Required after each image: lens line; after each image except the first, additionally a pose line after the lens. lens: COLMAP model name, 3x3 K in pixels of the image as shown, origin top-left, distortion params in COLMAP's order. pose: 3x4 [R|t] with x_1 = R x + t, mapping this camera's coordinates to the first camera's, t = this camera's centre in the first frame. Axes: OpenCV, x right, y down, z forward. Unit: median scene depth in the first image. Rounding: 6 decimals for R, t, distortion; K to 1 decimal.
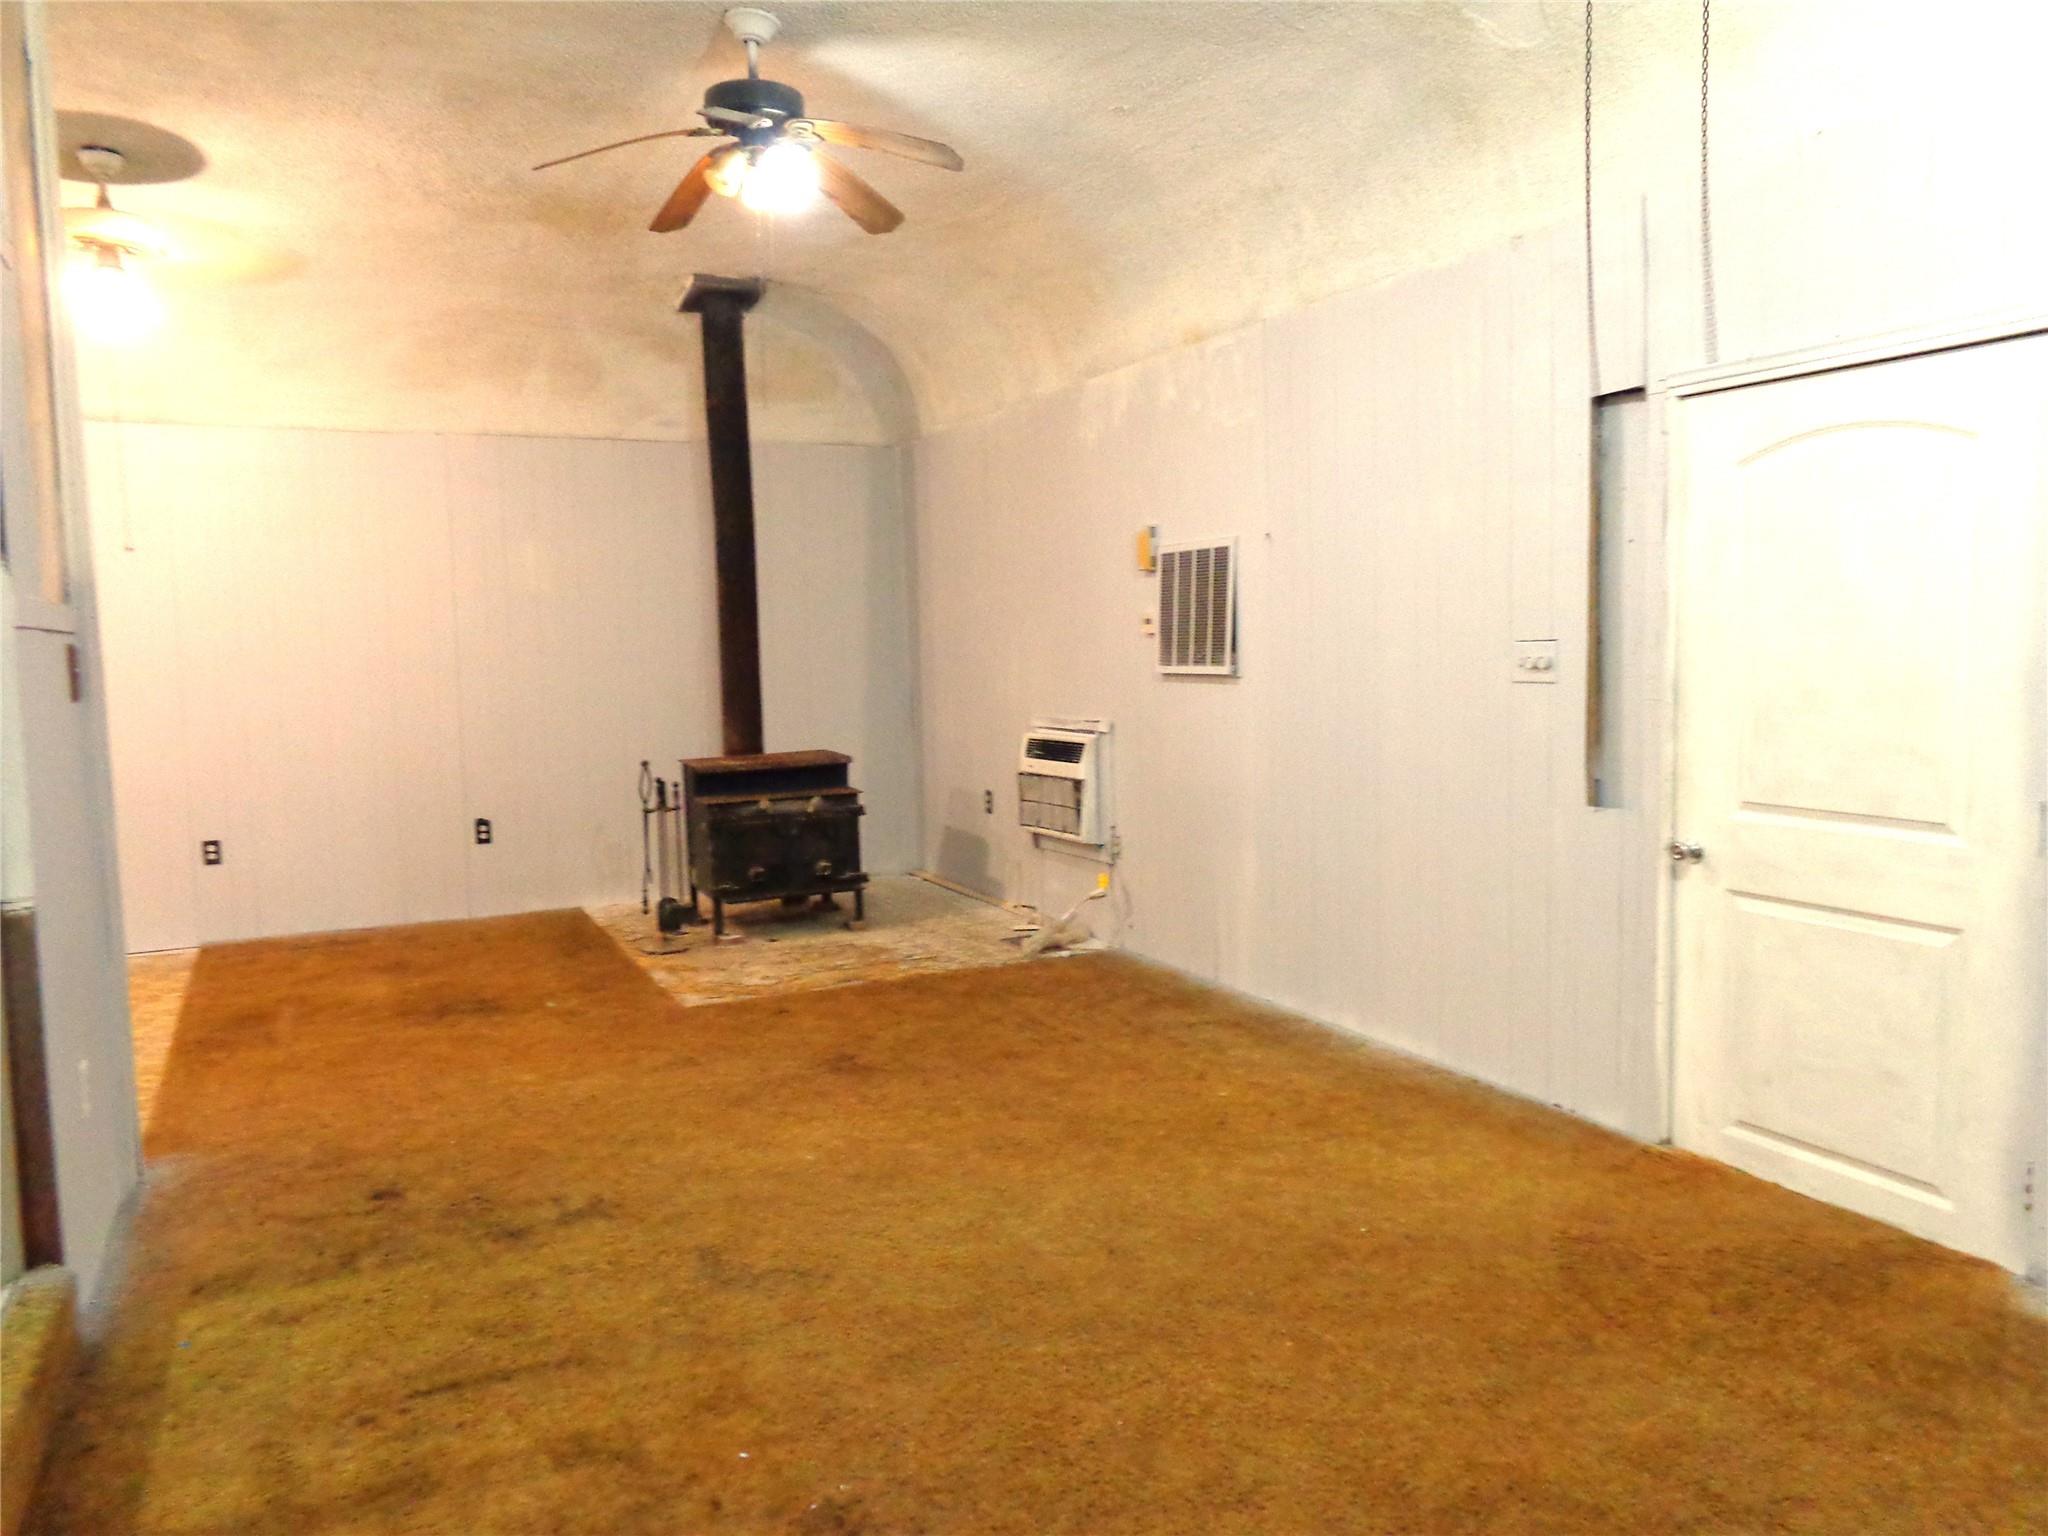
lens RADIAL K [[1558.3, 0, 1038.9], [0, 1558.3, 766.3], [0, 0, 1]] dist [0.005374, 0.010407]
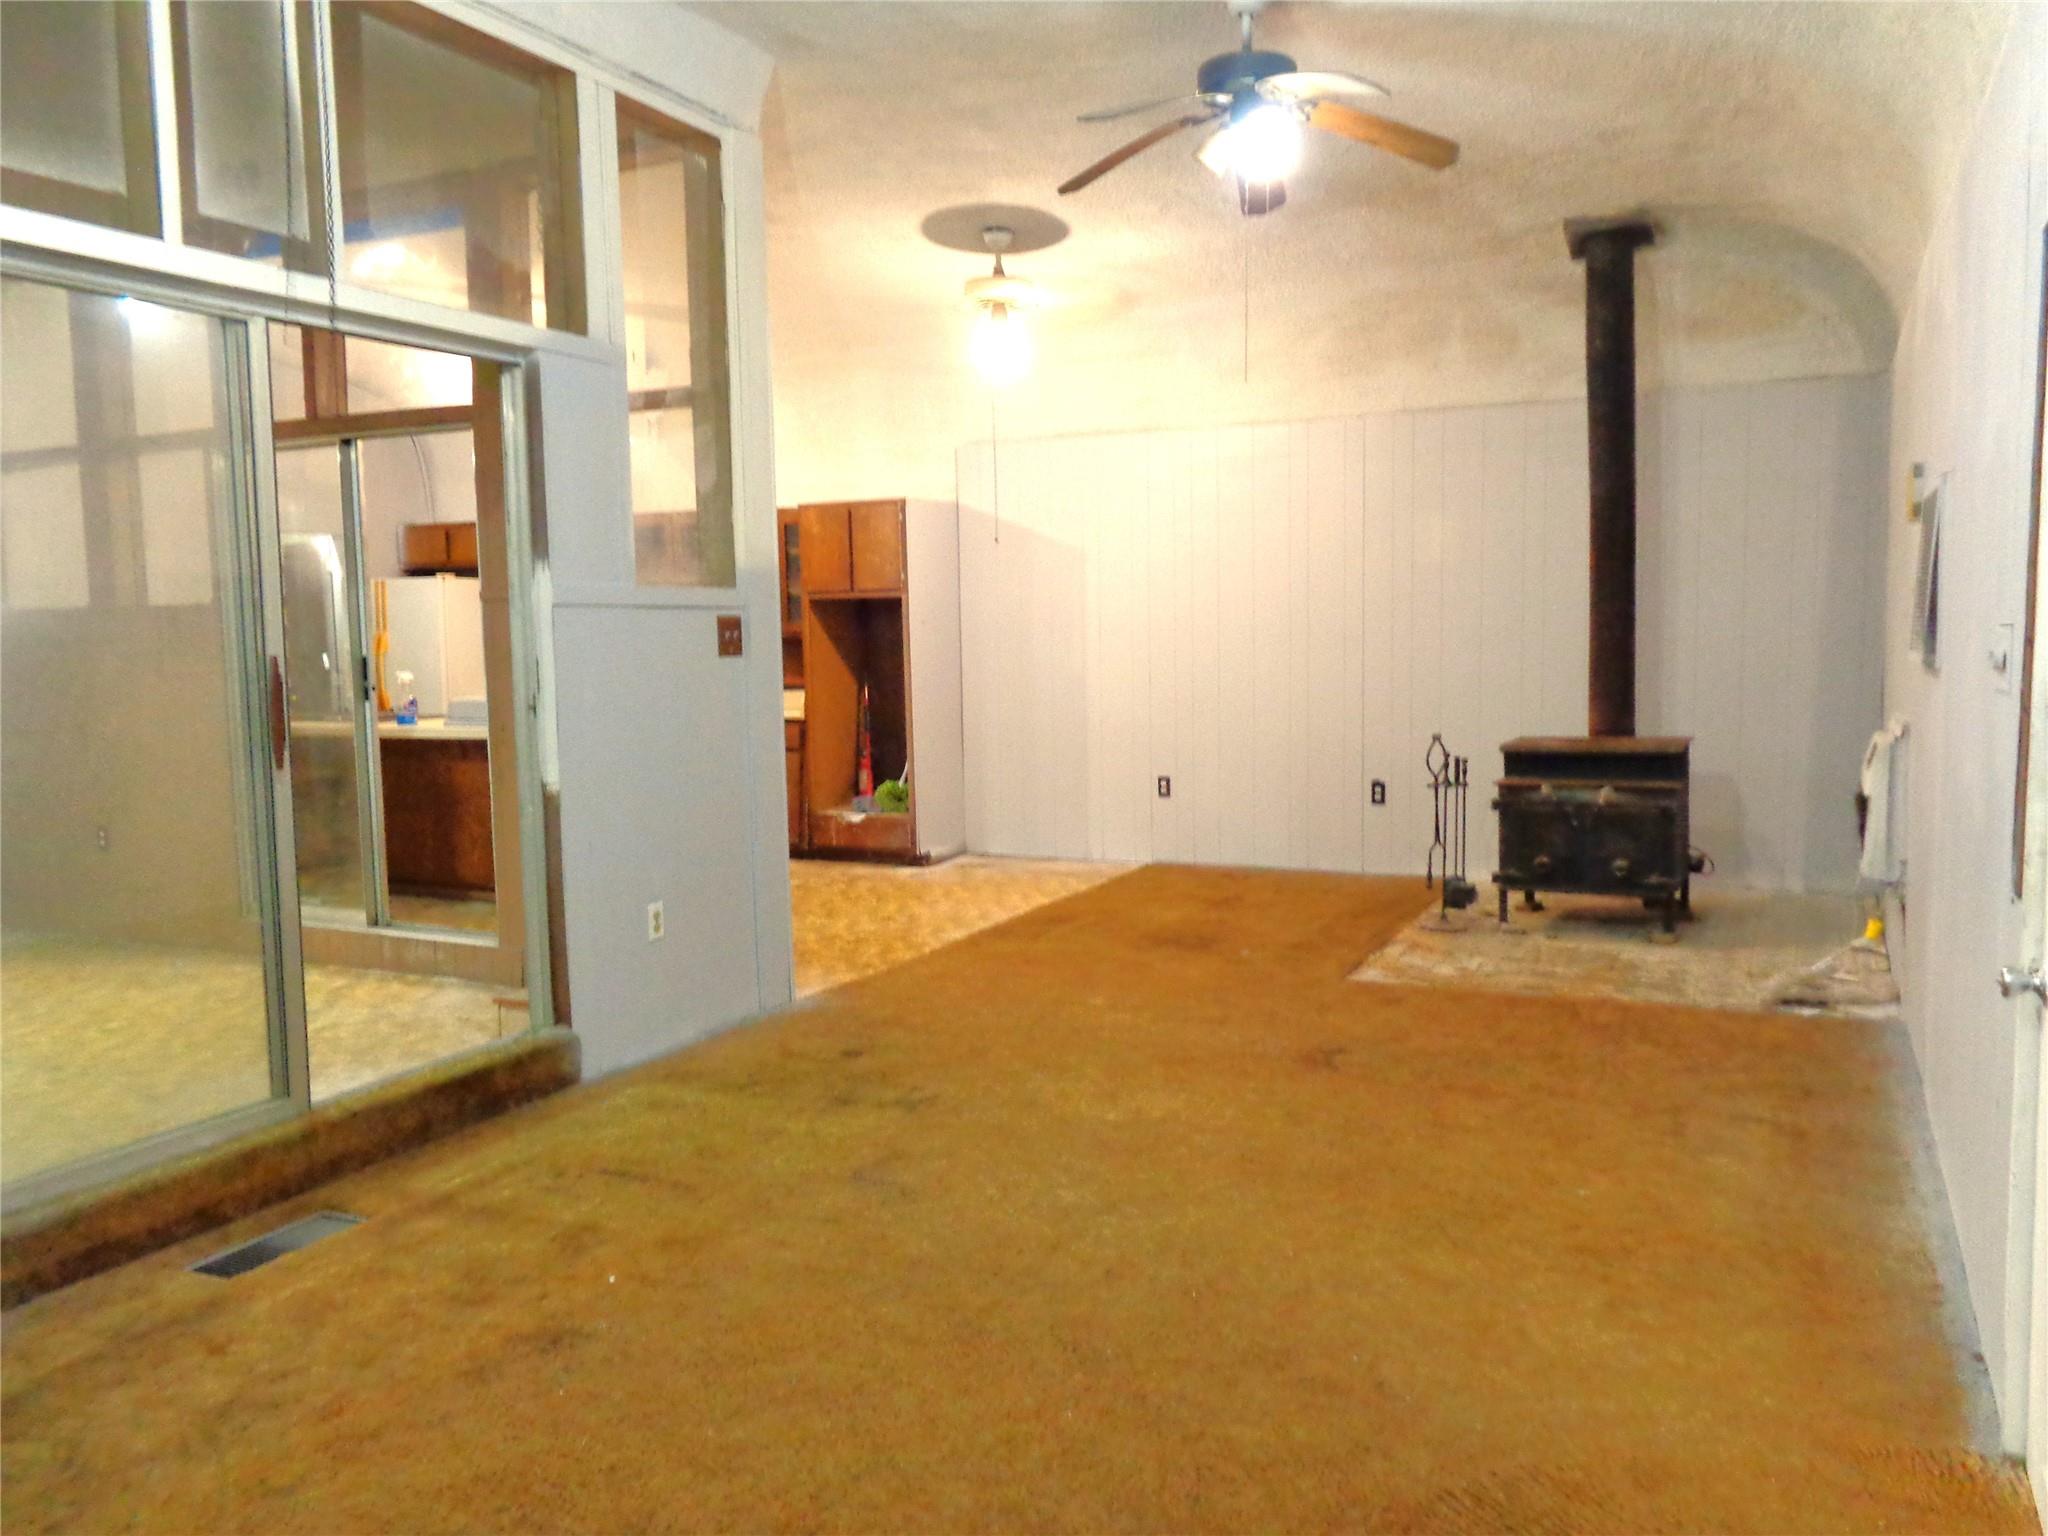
lens RADIAL K [[1558.3, 0, 1037.5], [0, 1558.3, 767.0], [0, 0, 1]] dist [0.005374, 0.010407]
pose [[0.613268, 0.083810, -0.785416, 0.606940], [-0.065334, 0.996330, 0.055302, -0.034527], [0.787168, 0.017399, 0.616493, 0.314108]]
